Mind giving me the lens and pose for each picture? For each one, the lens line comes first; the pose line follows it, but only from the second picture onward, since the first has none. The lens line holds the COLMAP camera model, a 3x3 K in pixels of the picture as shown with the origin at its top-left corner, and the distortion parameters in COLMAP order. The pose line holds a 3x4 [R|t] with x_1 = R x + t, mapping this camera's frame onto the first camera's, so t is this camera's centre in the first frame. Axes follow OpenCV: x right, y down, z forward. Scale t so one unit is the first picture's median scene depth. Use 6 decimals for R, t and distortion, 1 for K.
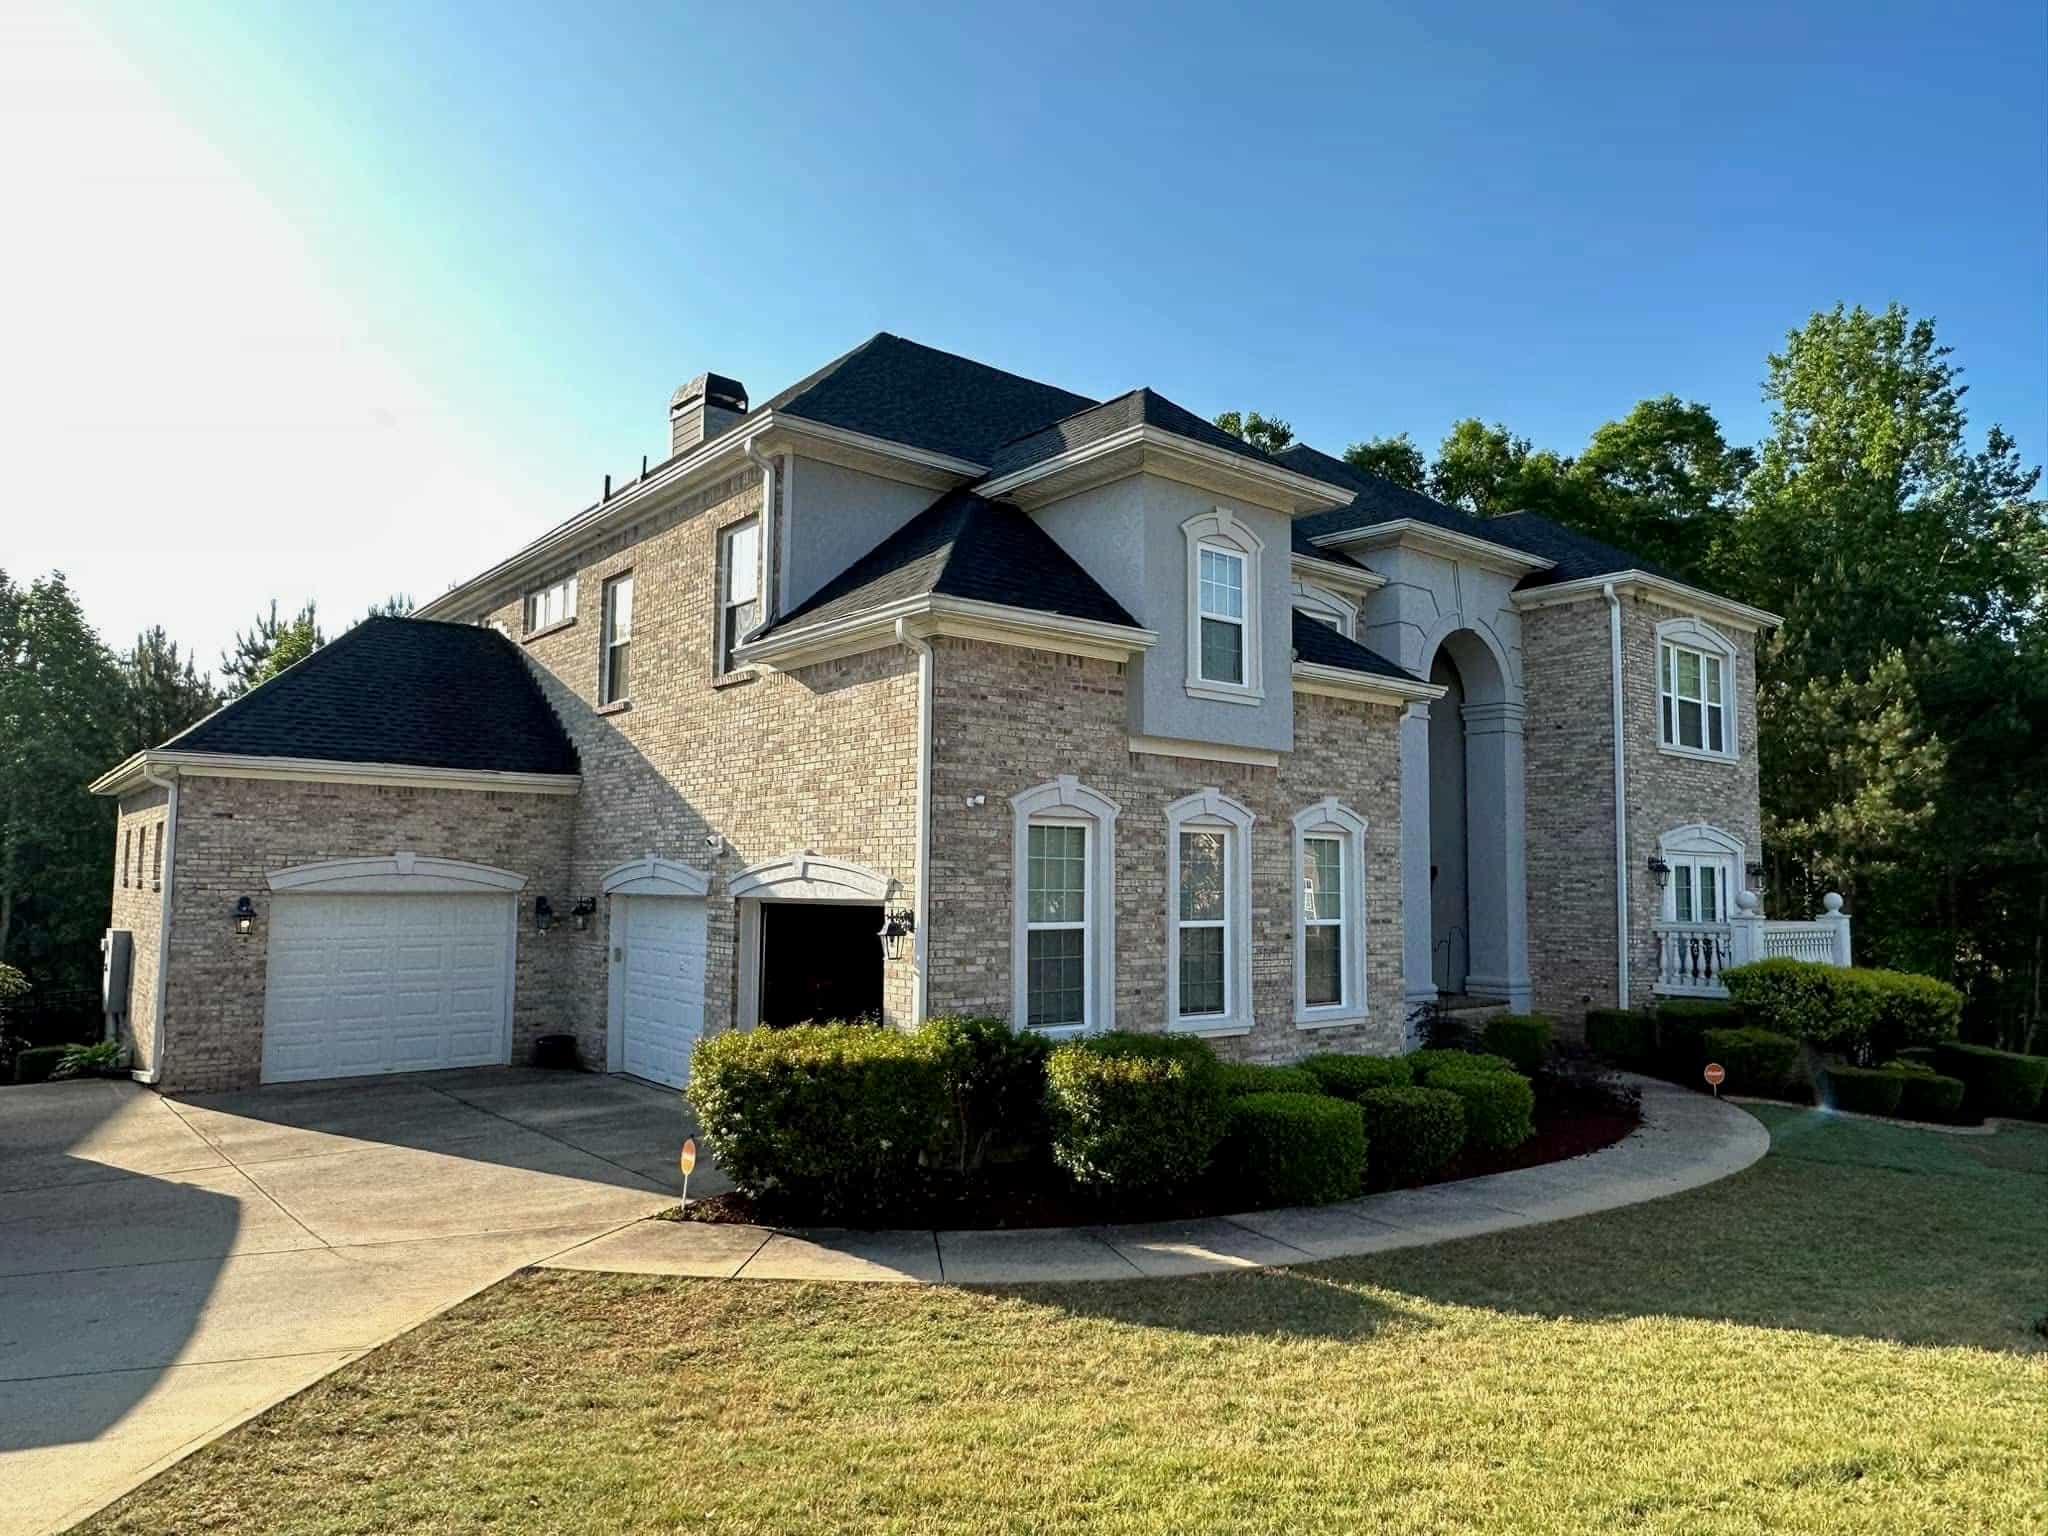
lens RADIAL K [[1317.0, 0, 1024.2], [0, 1317.0, 774.3], [0, 0, 1]] dist [0.051591, 0.000175]
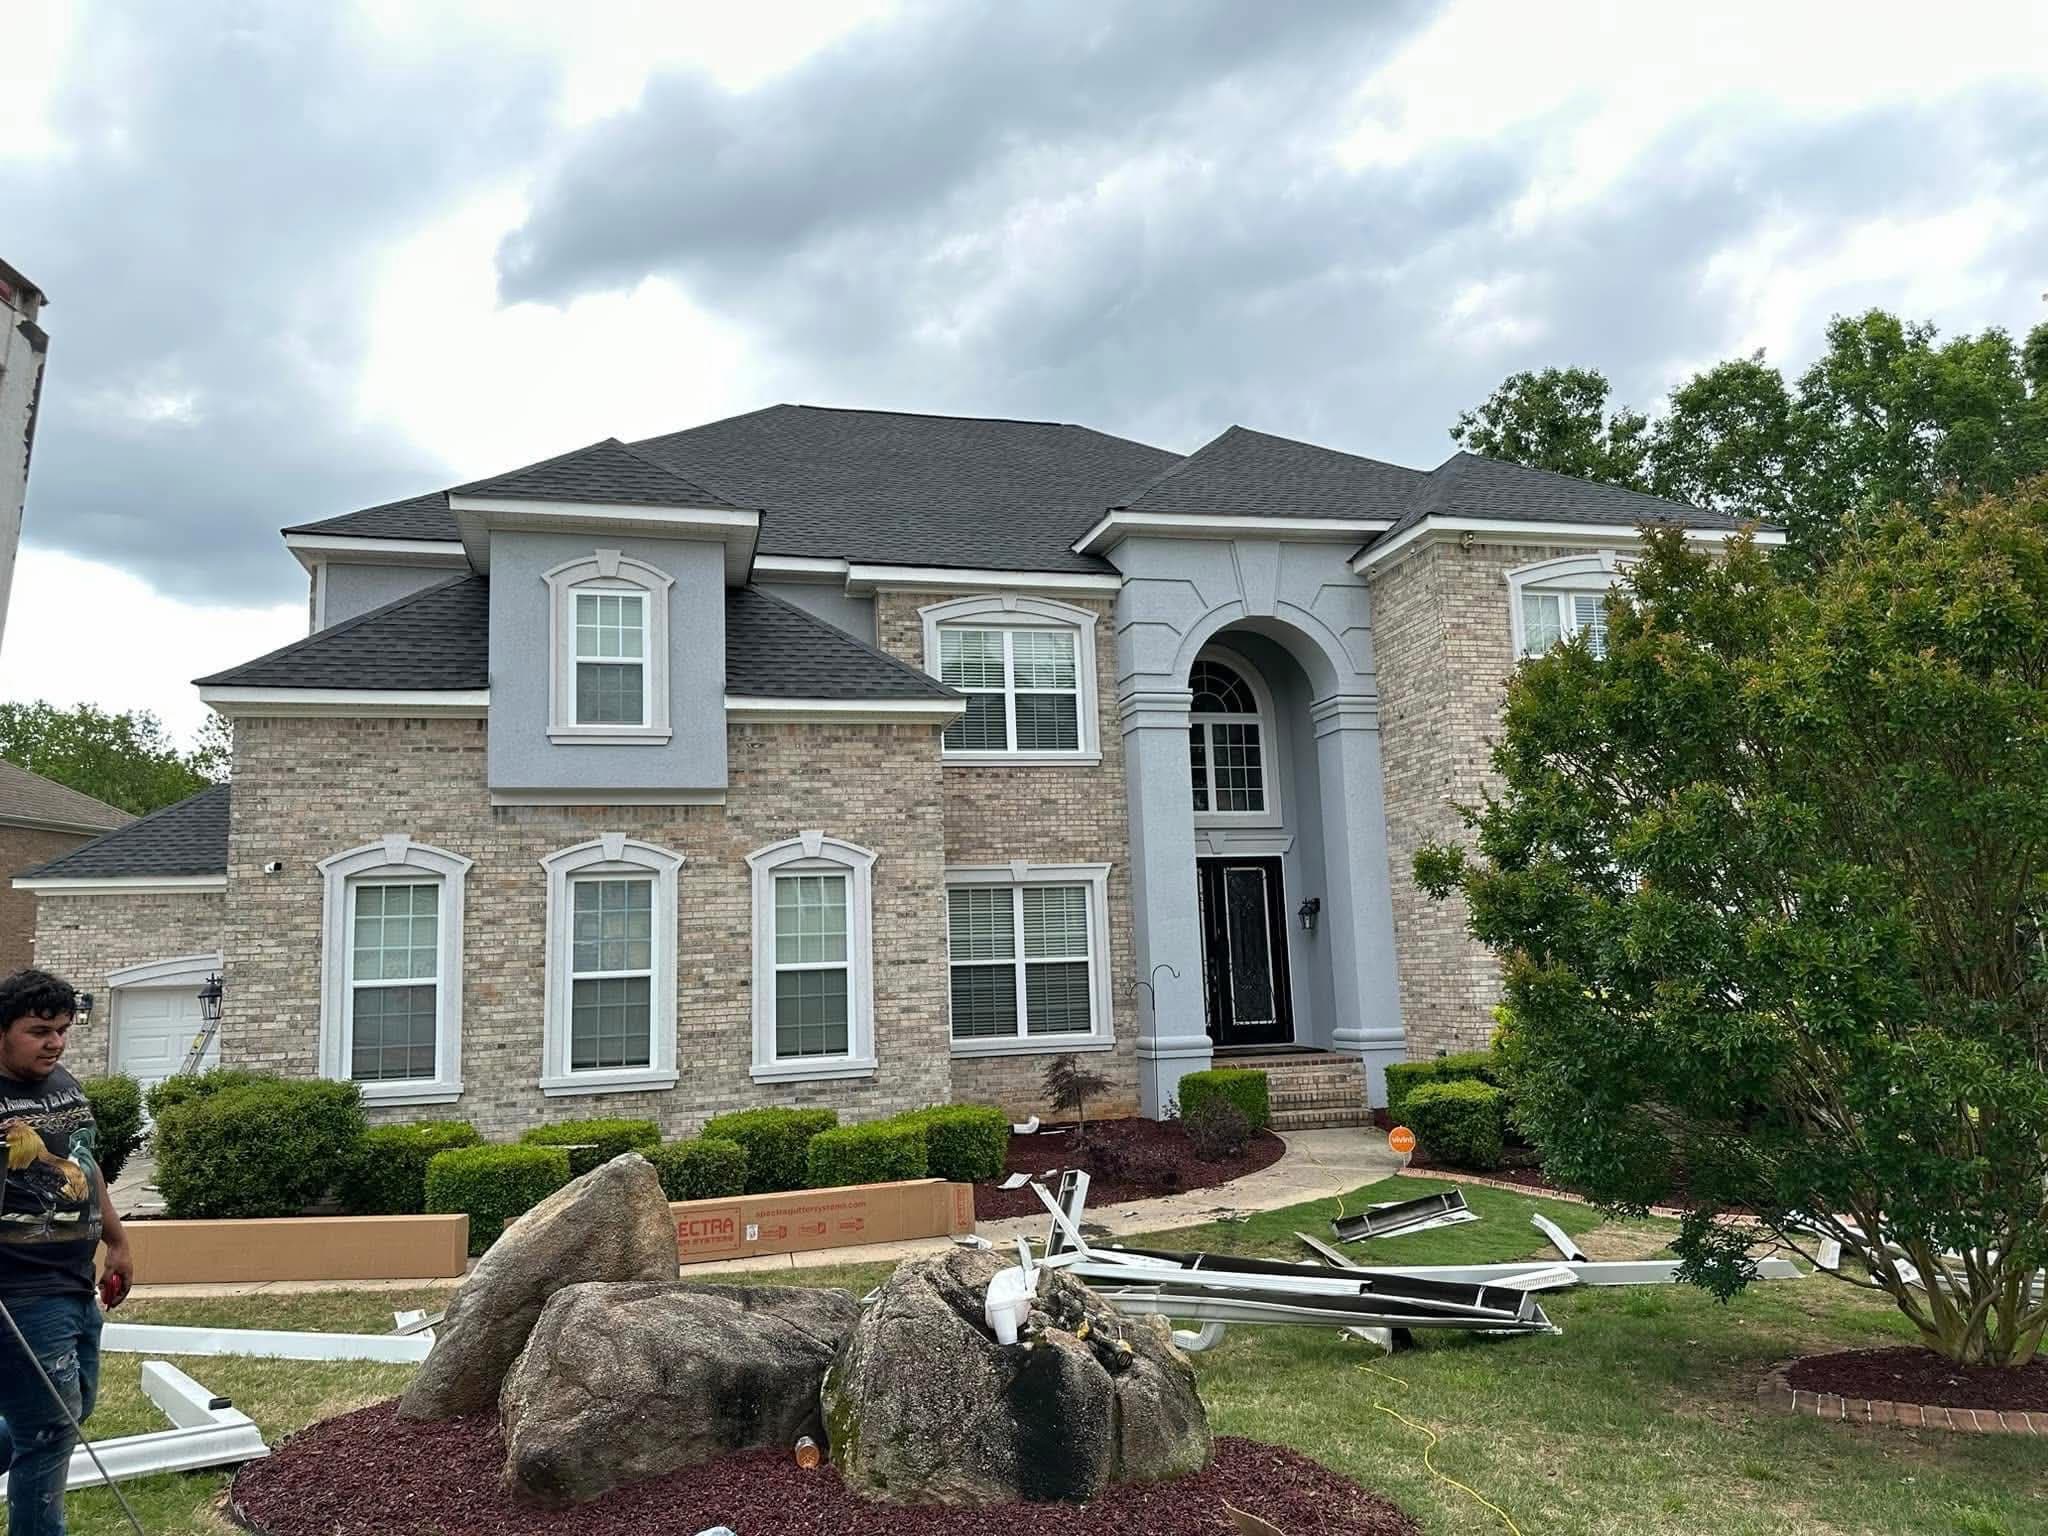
lens RADIAL K [[1479.2, 0, 1024.7], [0, 1479.2, 757.8], [0, 0, 1]] dist [0.035331, -0.013854]
pose [[0.910762, -0.108191, -0.398506, 0.893673], [0.082867, 0.993321, -0.080290, 0.070411], [0.404531, 0.040102, 0.913645, 0.122967]]
